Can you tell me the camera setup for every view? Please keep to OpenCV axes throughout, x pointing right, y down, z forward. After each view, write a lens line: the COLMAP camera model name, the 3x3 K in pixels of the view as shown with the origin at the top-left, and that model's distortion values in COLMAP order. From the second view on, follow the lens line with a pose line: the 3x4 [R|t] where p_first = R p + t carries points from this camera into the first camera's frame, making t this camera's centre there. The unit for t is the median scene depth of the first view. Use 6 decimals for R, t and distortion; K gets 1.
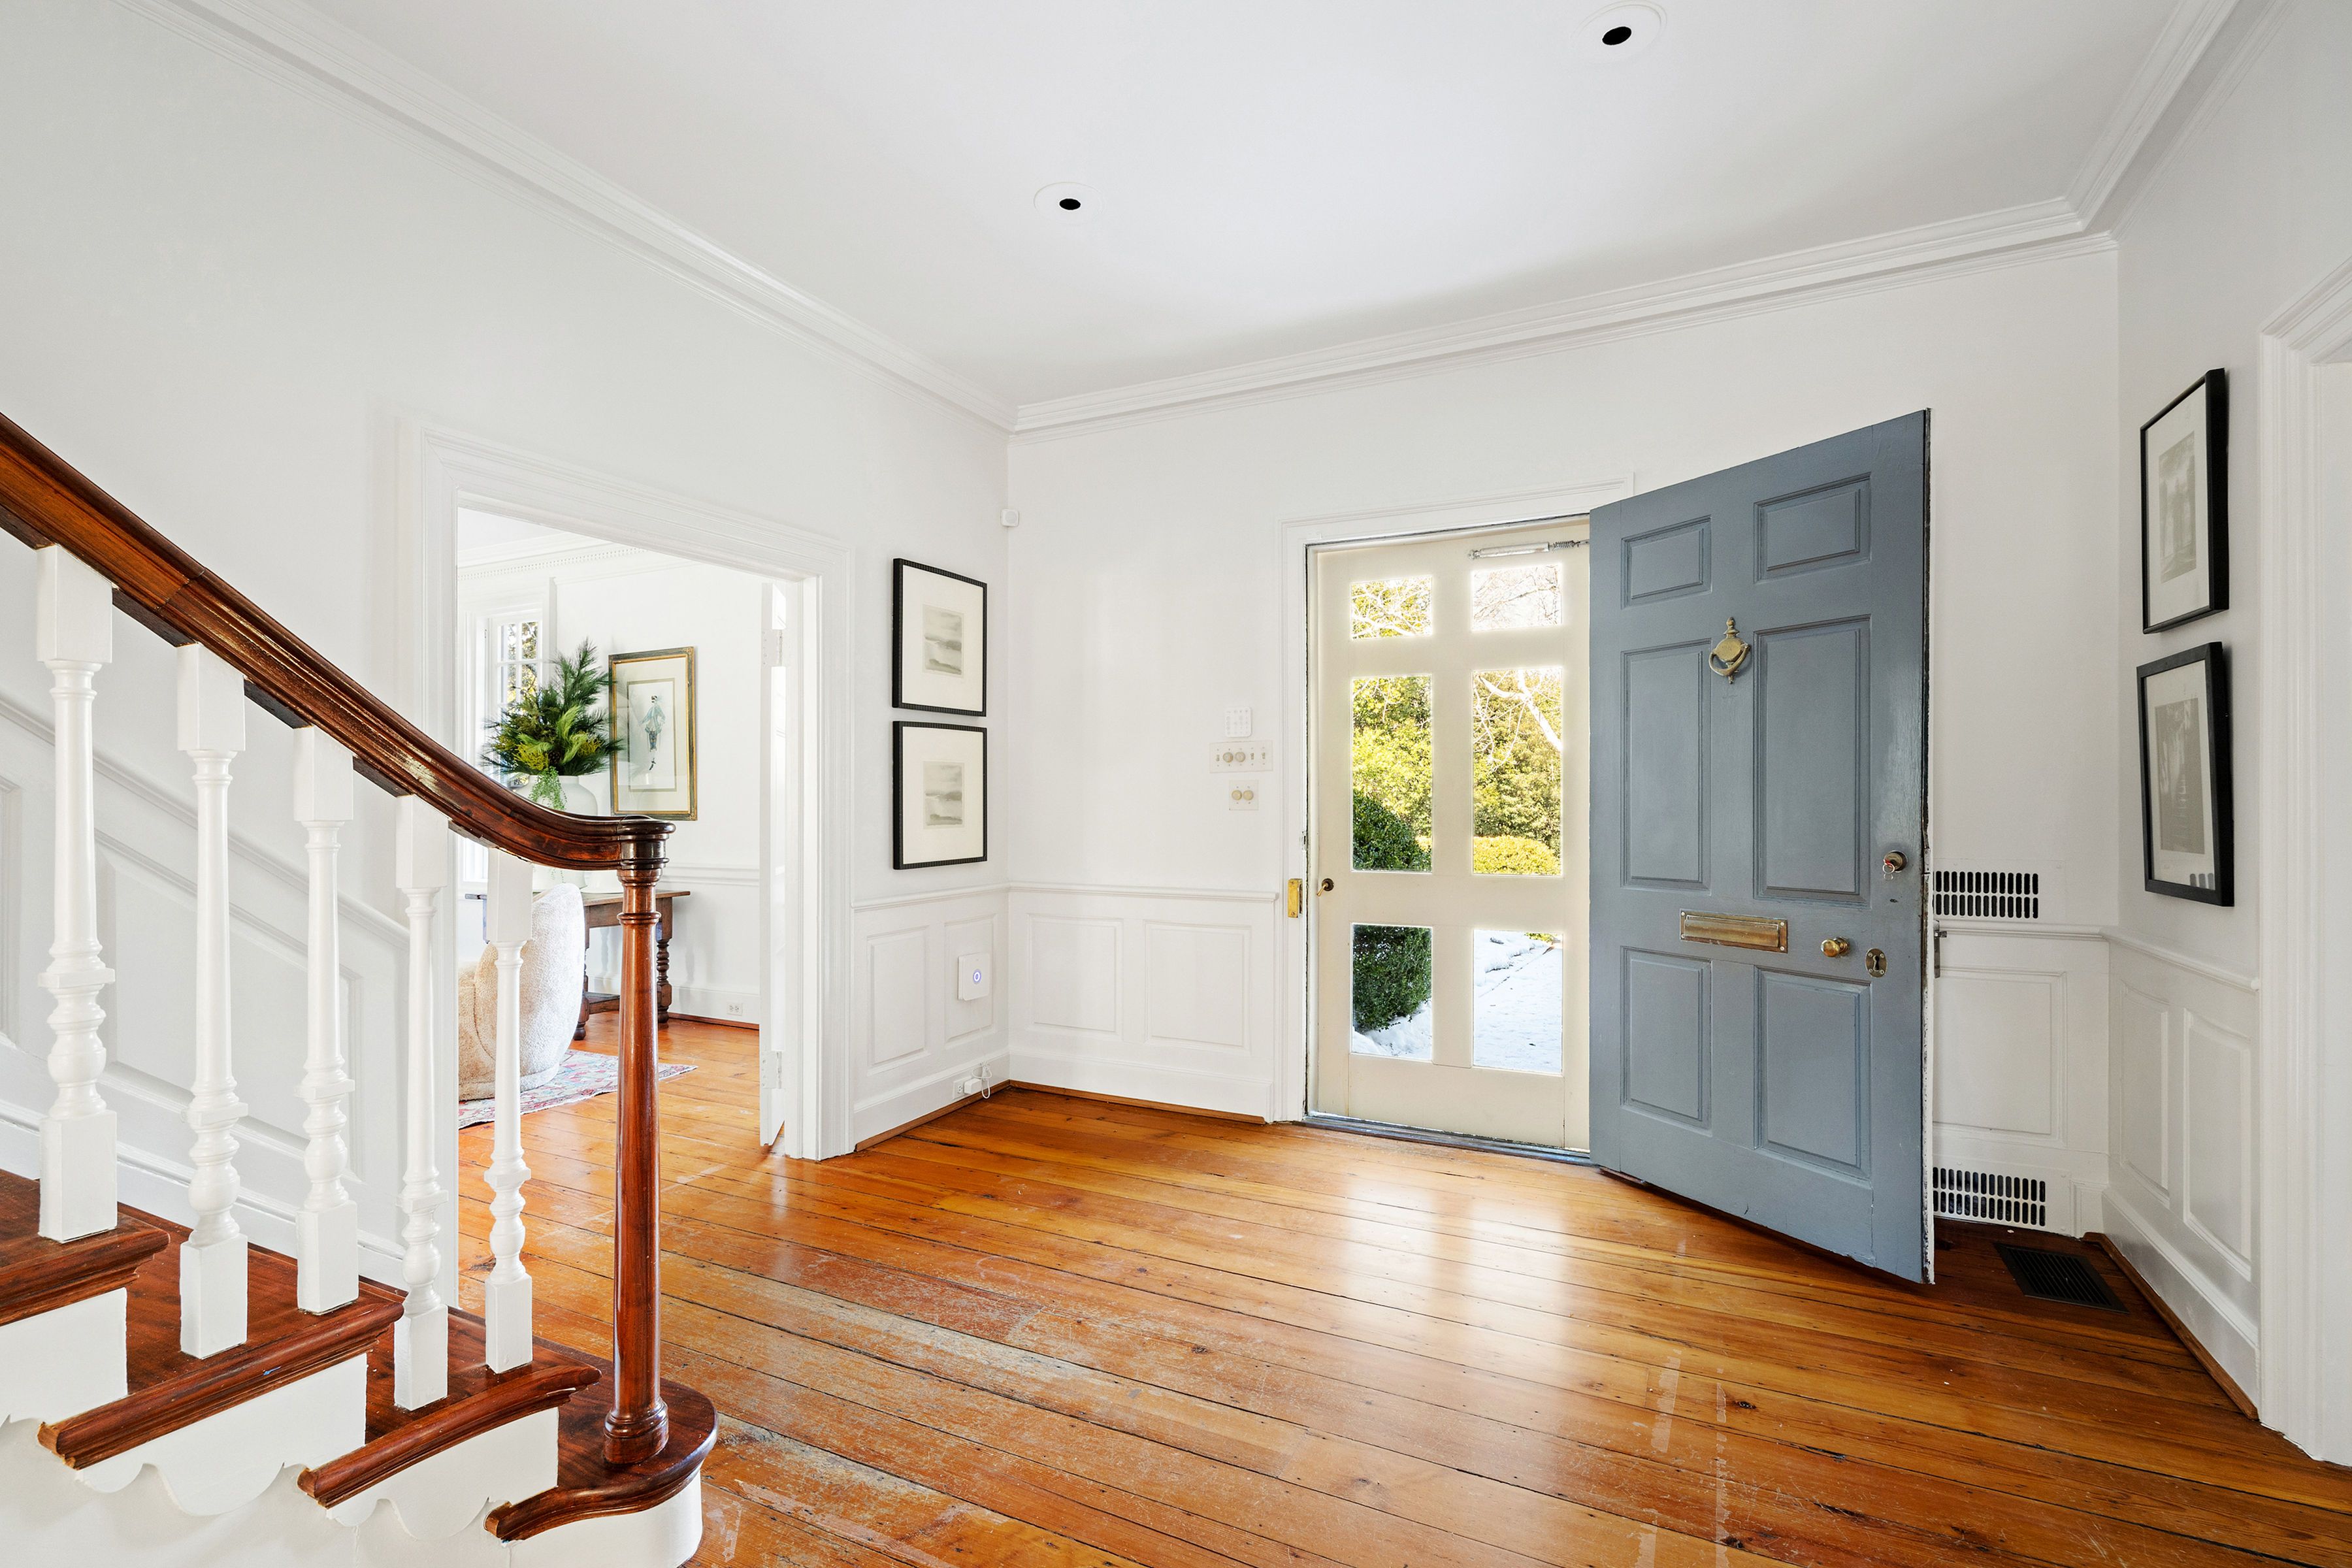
lens RADIAL K [[1097.5, 0, 1153.3], [0, 1097.5, 798.2], [0, 0, 1]] dist [0.001409, -0.000311]
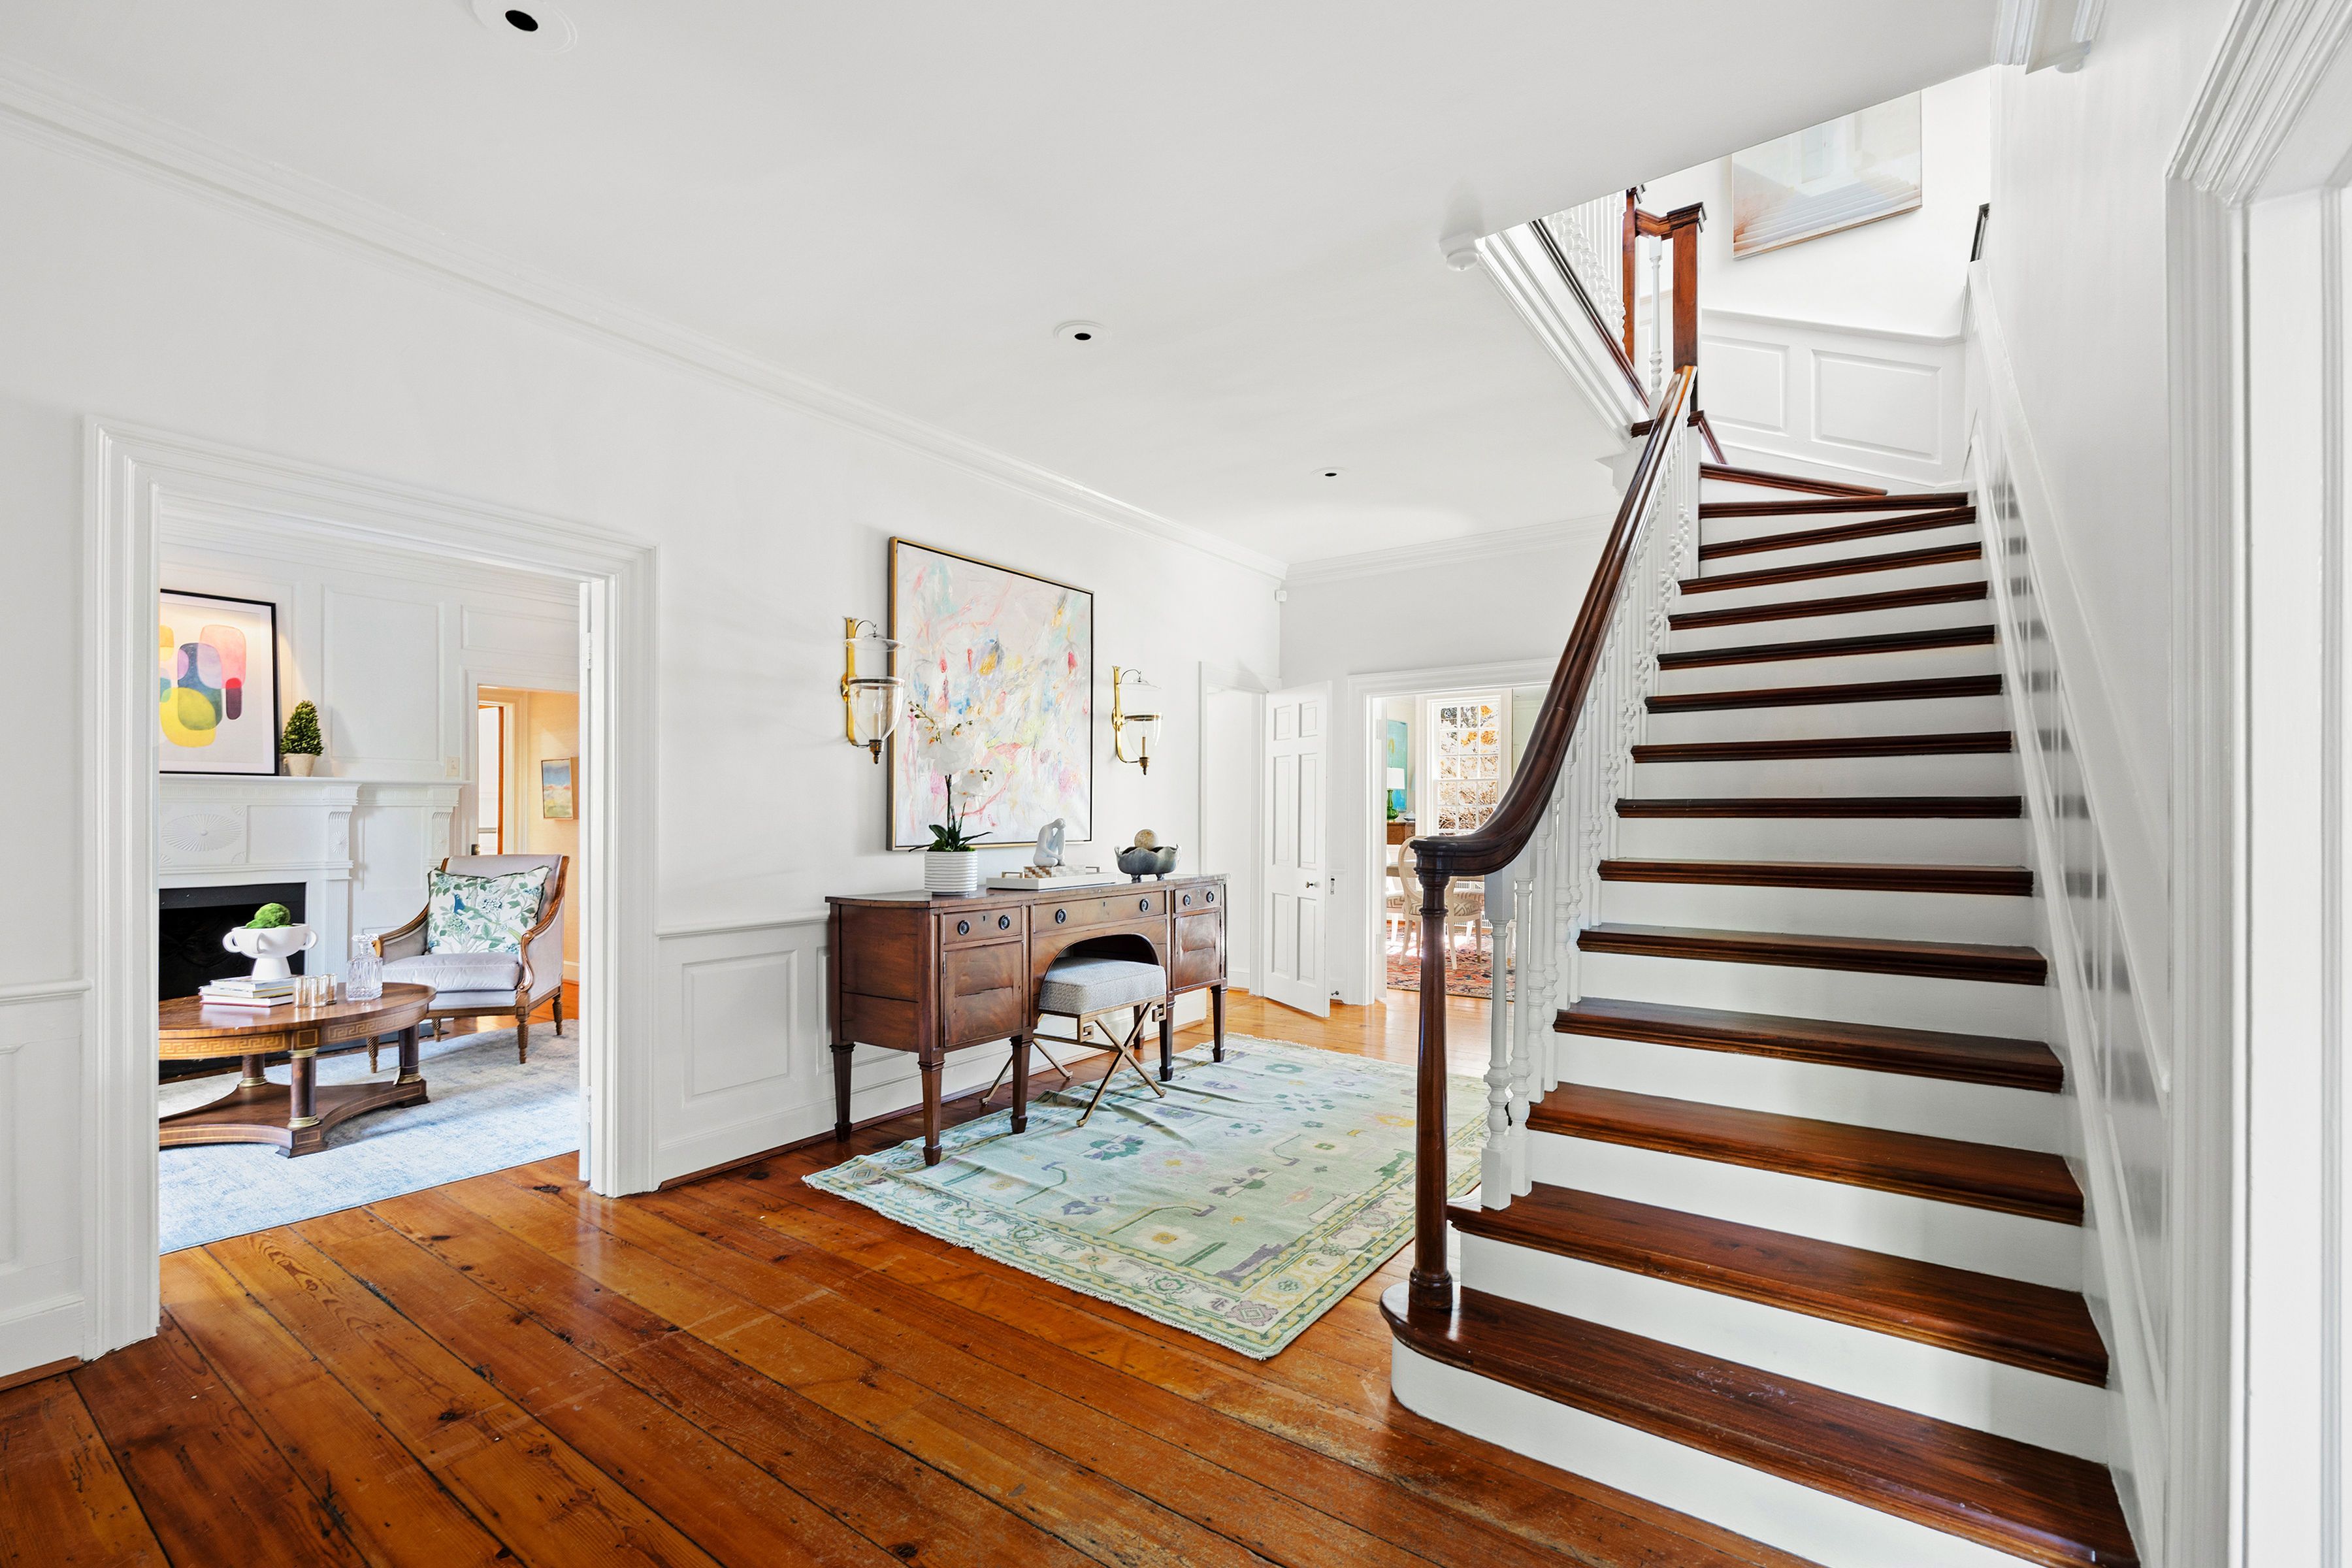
lens RADIAL K [[1017.7, 0, 1166.9], [0, 1017.7, 810.6], [0, 0, 1]] dist [-0.016633, -0.000661]
pose [[-0.989463, -0.000926, 0.144783, -0.140643], [-0.001594, 0.999989, -0.004500, -0.005147], [-0.144777, -0.004683, -0.989453, 0.986871]]
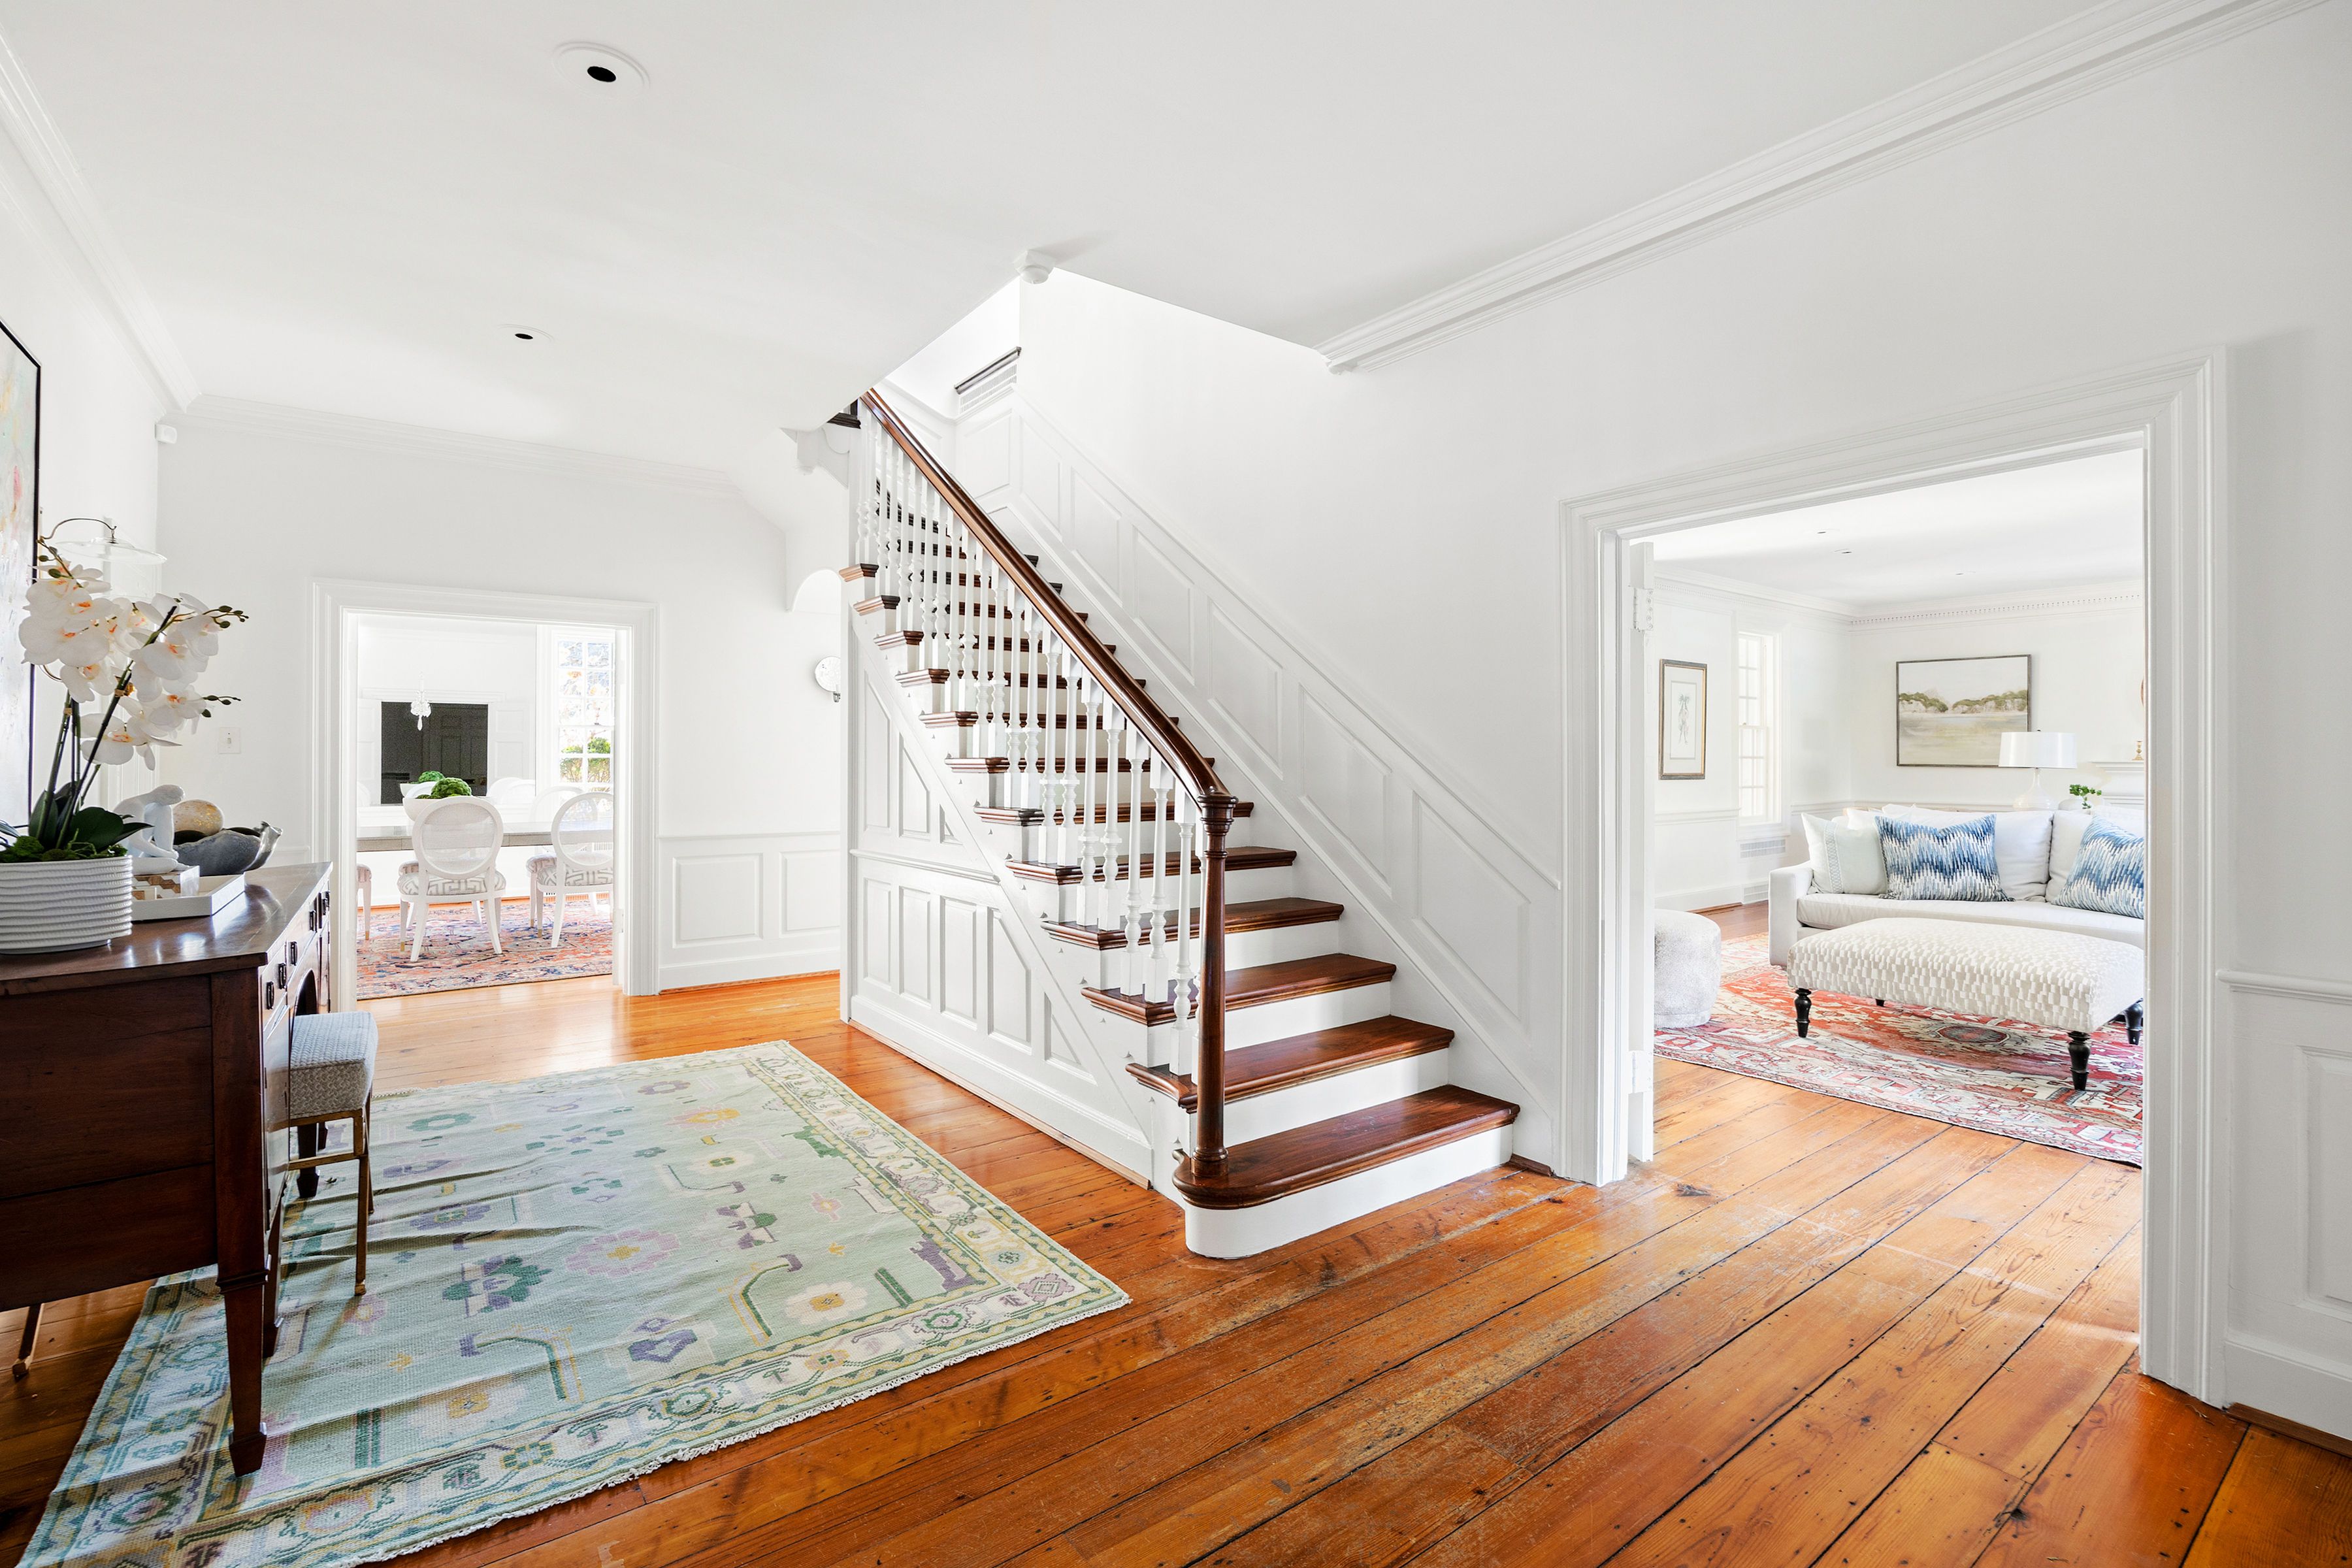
lens RADIAL K [[1023.9, 0, 1170.2], [0, 1023.9, 759.7], [0, 0, 1]] dist [-0.010782, -0.000443]
pose [[-0.441071, -0.004330, -0.897462, 0.396479], [-0.001658, 0.999991, -0.004010, -0.006010], [0.897471, -0.000280, -0.441074, 0.694761]]
